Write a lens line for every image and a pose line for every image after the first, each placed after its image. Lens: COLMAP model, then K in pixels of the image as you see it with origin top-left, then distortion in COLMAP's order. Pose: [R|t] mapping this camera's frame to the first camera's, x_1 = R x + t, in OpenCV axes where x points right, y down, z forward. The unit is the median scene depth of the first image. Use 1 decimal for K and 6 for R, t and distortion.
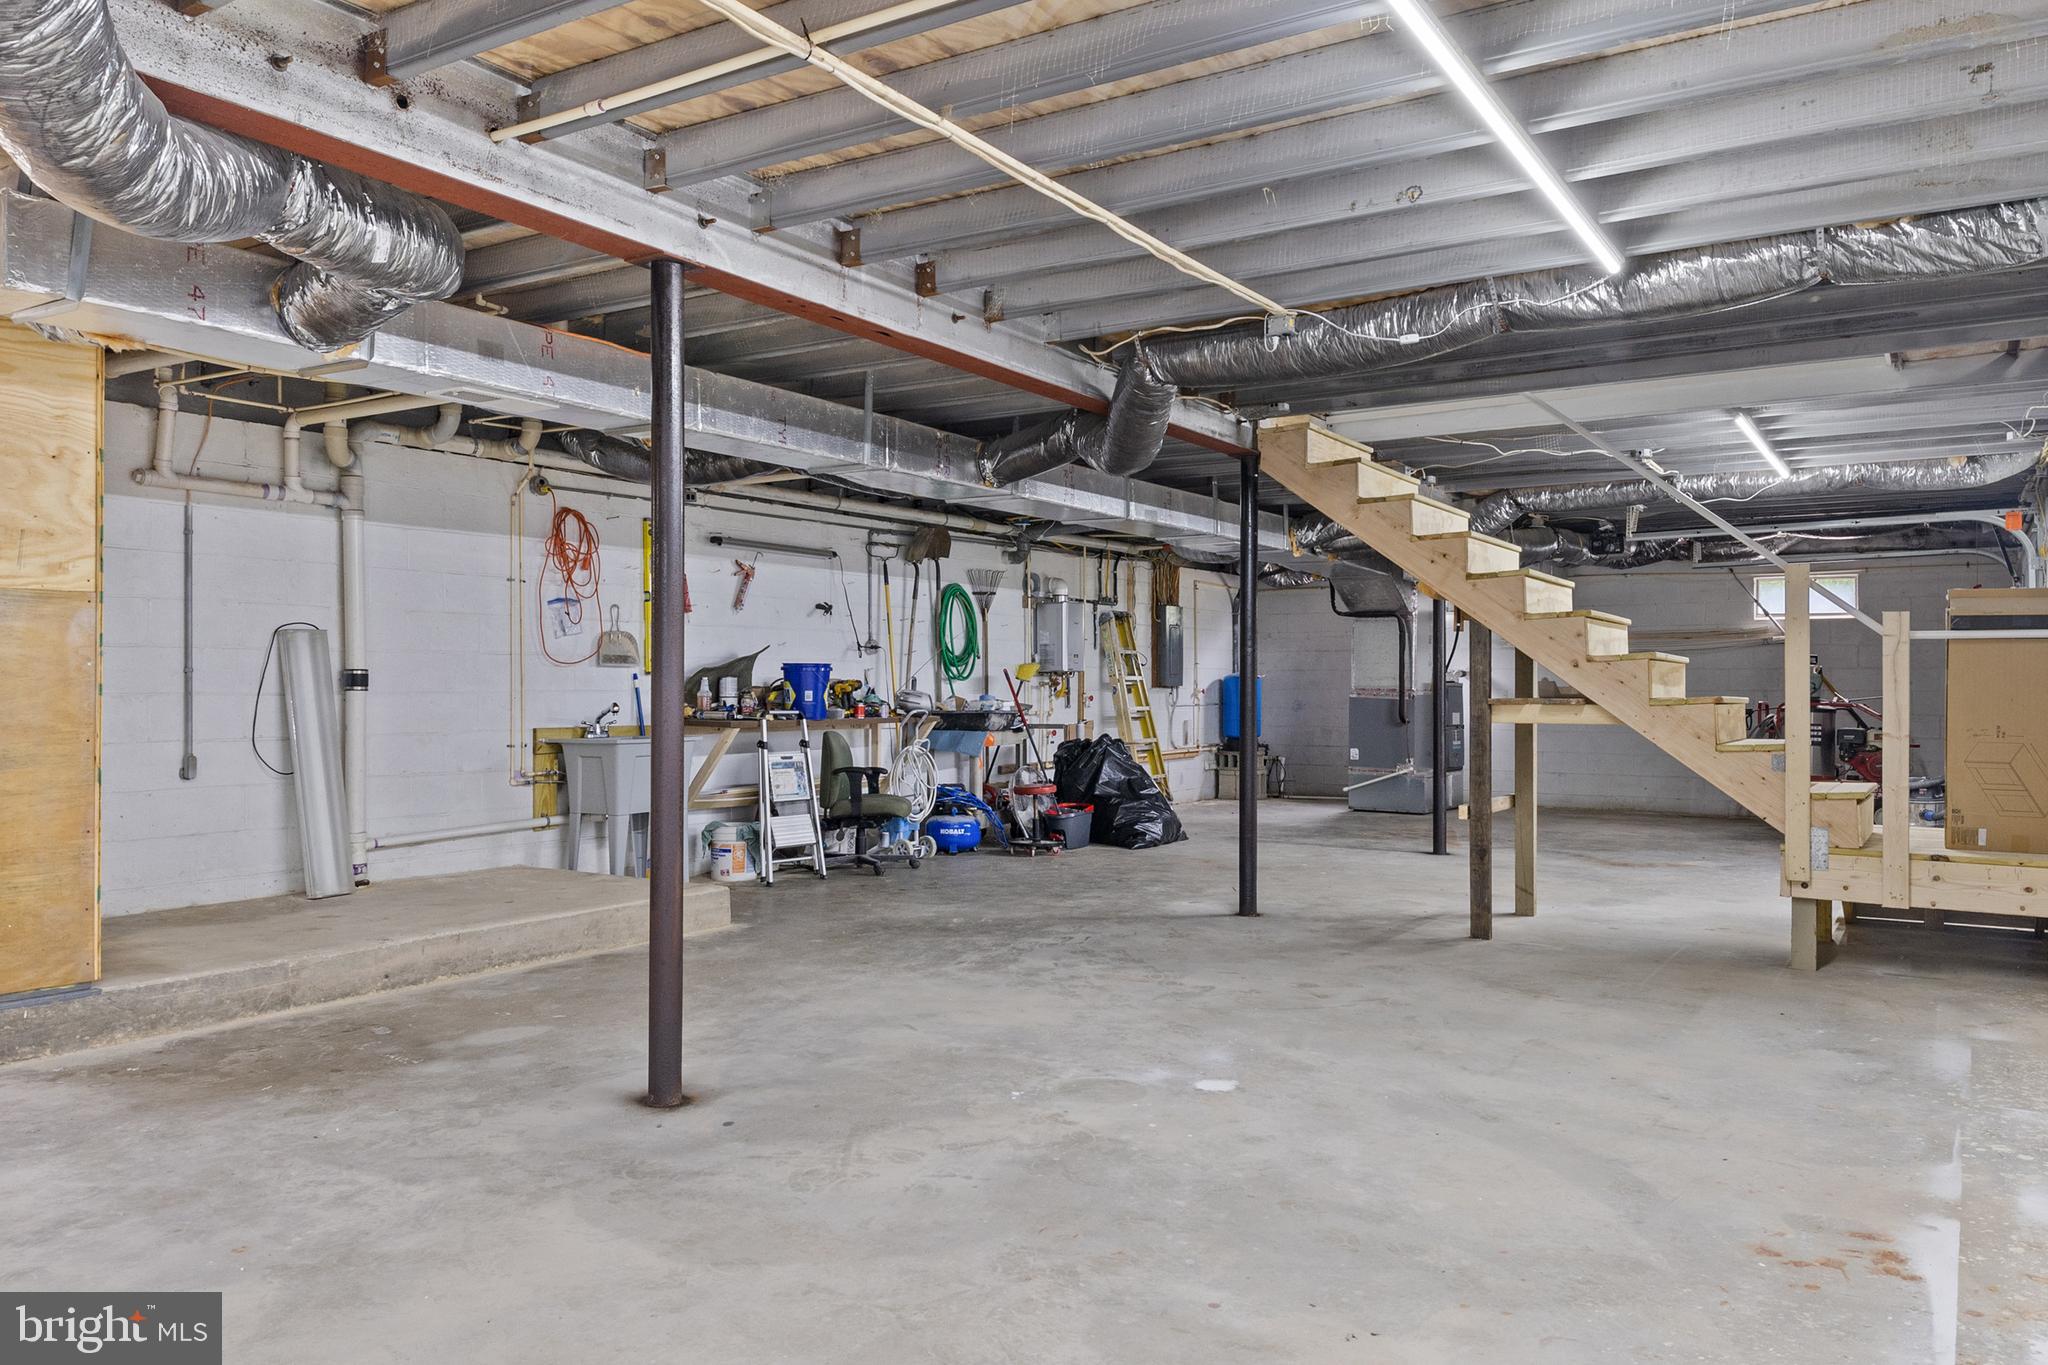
lens RADIAL K [[1443.7, 0, 1014.6], [0, 1443.7, 676.4], [0, 0, 1]] dist [0.031728, -0.055285]
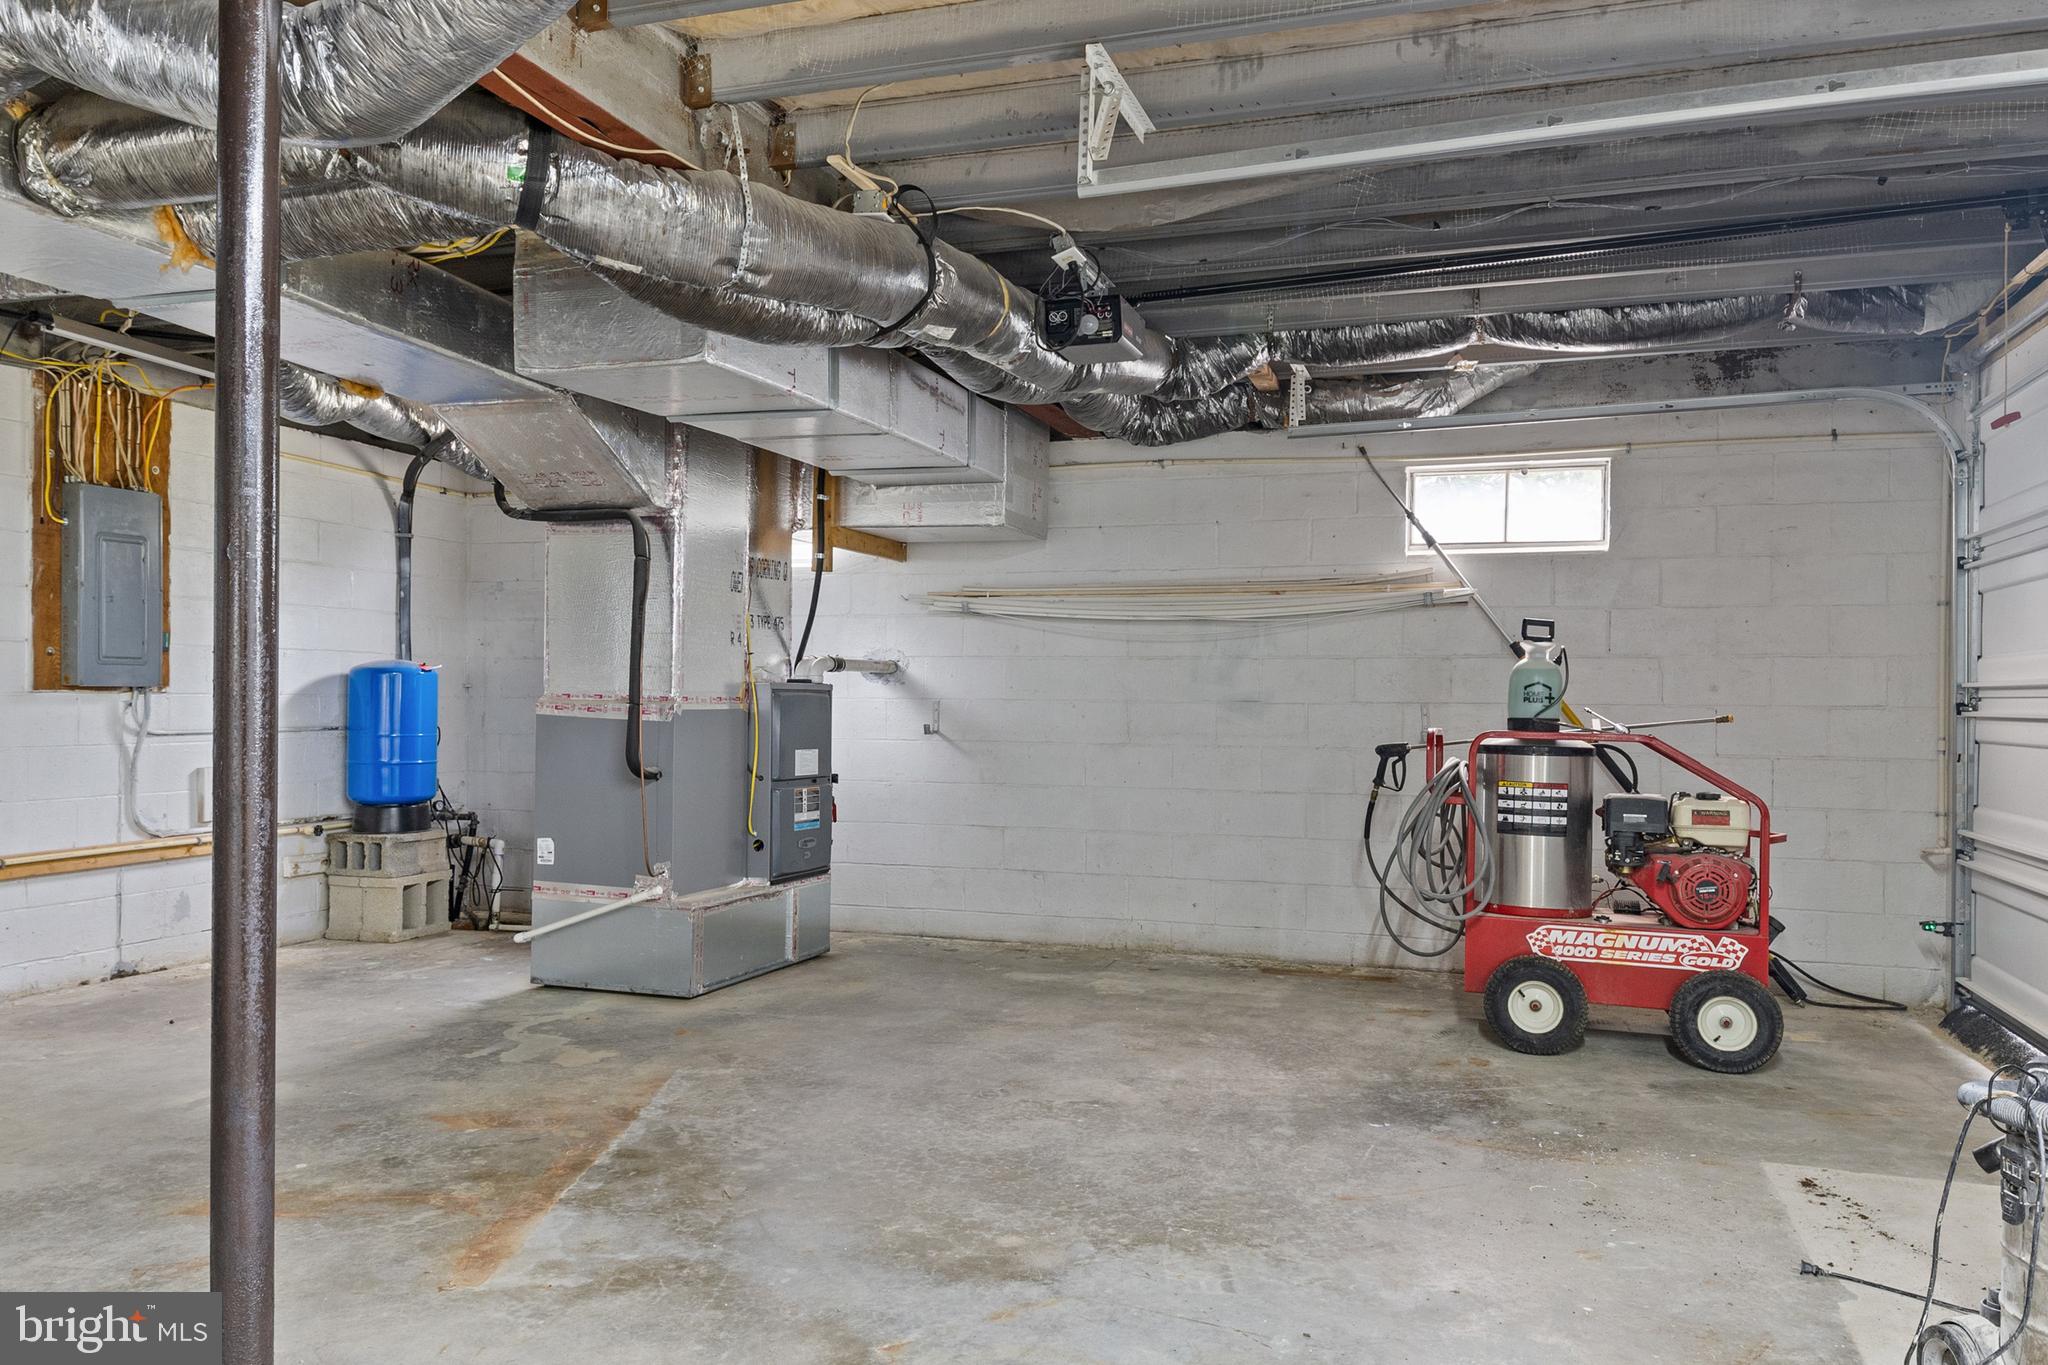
lens RADIAL K [[1443.7, 0, 1027.6], [0, 1443.7, 688.8], [0, 0, 1]] dist [0.031728, -0.055285]
pose [[0.966125, 0.005562, 0.258014, 0.263045], [-0.007264, 0.999958, 0.005643, 0.003431], [-0.257971, -0.007326, 0.966125, 0.563400]]
